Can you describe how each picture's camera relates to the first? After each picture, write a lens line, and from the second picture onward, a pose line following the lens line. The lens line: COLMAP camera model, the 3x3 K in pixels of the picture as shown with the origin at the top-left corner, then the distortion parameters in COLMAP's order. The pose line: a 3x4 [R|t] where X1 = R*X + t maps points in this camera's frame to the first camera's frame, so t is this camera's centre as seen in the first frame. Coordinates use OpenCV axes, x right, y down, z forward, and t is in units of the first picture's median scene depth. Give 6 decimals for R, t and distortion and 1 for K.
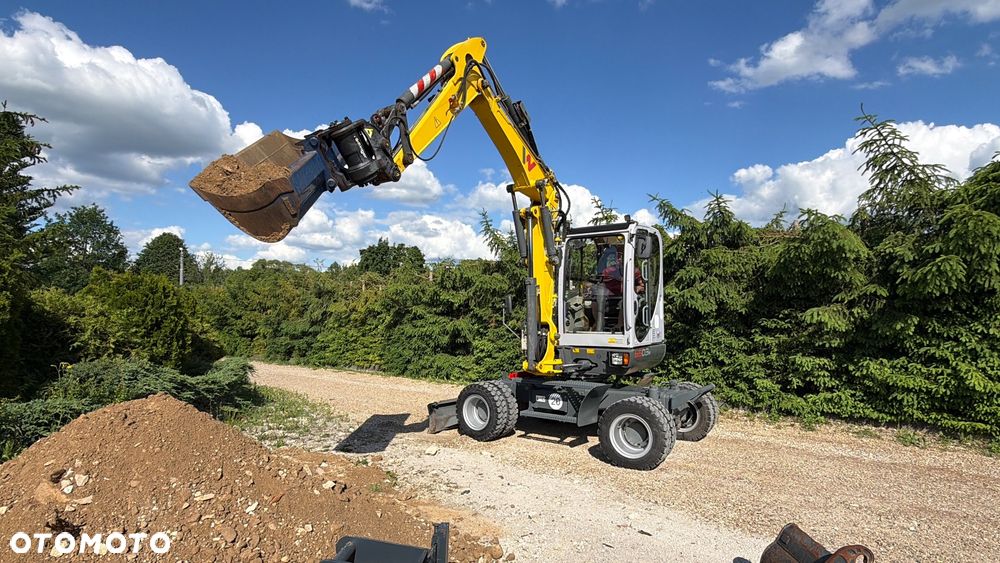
lens RADIAL K [[514.9, 0, 498.7], [0, 514.9, 286.1], [0, 0, 1]] dist [0.001563, -0.001835]
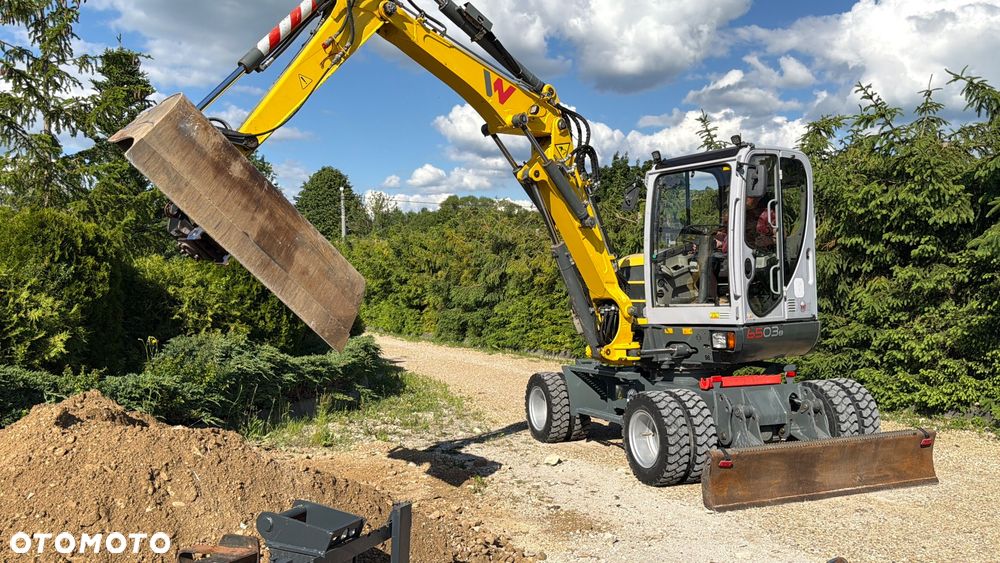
lens RADIAL K [[827.3, 0, 497.8], [0, 827.3, 277.6], [0, 0, 1]] dist [0.168825, -0.347255]
pose [[0.924623, -0.010980, -0.380725, 0.202455], [0.034285, 0.997926, 0.054485, -0.014072], [0.379337, -0.063431, 0.923082, -0.112455]]
